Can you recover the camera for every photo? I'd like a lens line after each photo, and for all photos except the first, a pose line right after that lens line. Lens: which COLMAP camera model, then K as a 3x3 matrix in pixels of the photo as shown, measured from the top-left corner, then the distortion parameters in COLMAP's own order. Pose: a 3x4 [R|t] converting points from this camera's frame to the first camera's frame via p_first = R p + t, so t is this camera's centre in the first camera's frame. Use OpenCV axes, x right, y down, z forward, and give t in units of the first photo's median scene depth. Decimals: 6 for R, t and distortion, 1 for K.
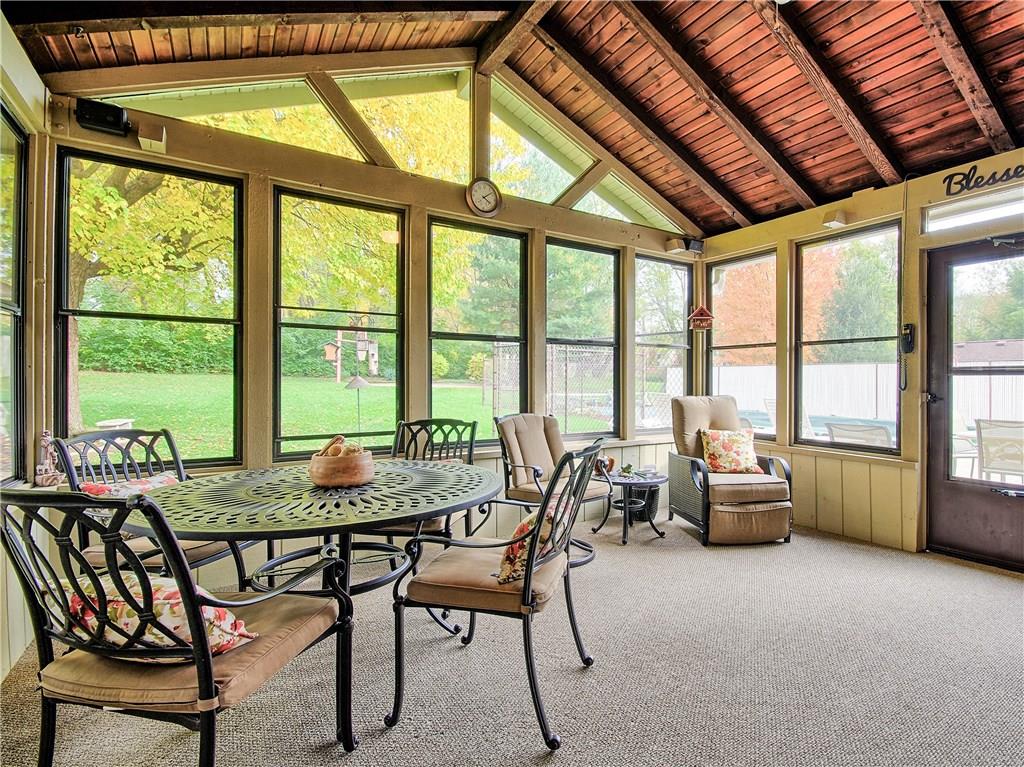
lens RADIAL K [[518.6, 0, 591.2], [0, 518.6, 381.8], [0, 0, 1]] dist [0.000329, -0.000373]
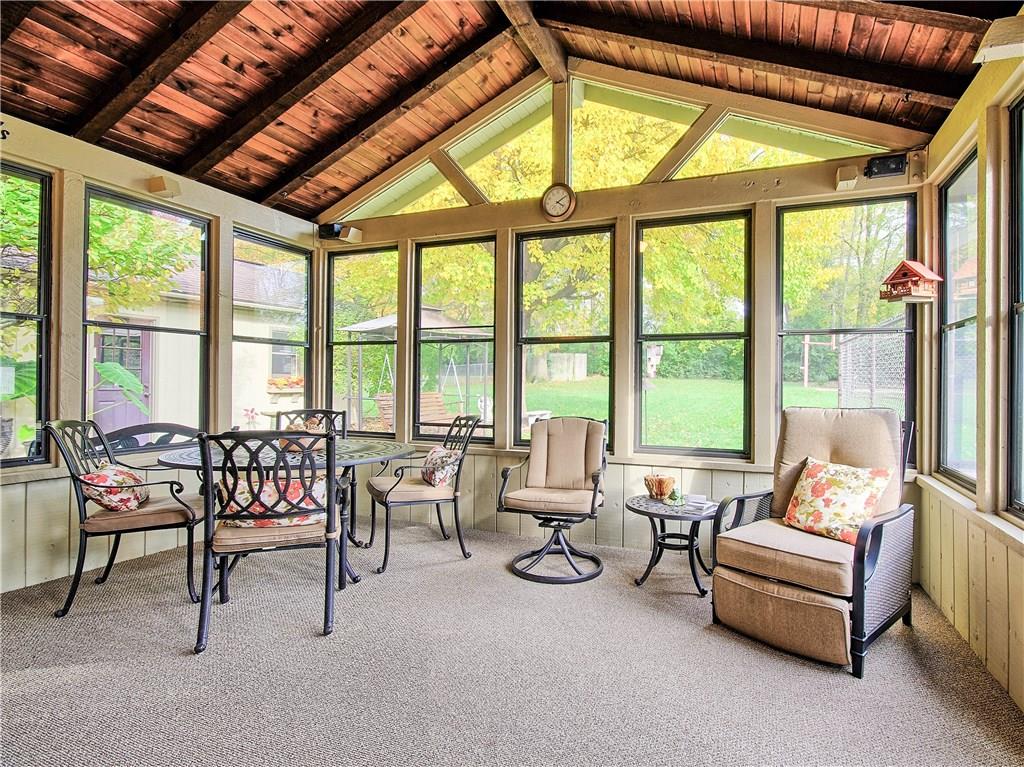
lens RADIAL K [[518.6, 0, 591.2], [0, 518.6, 381.8], [0, 0, 1]] dist [0.000329, -0.000373]
pose [[0.586381, -0.002243, -0.810032, 0.648208], [-0.003762, 0.999978, -0.005493, 0.002554], [0.810027, 0.006268, 0.586360, 0.453229]]
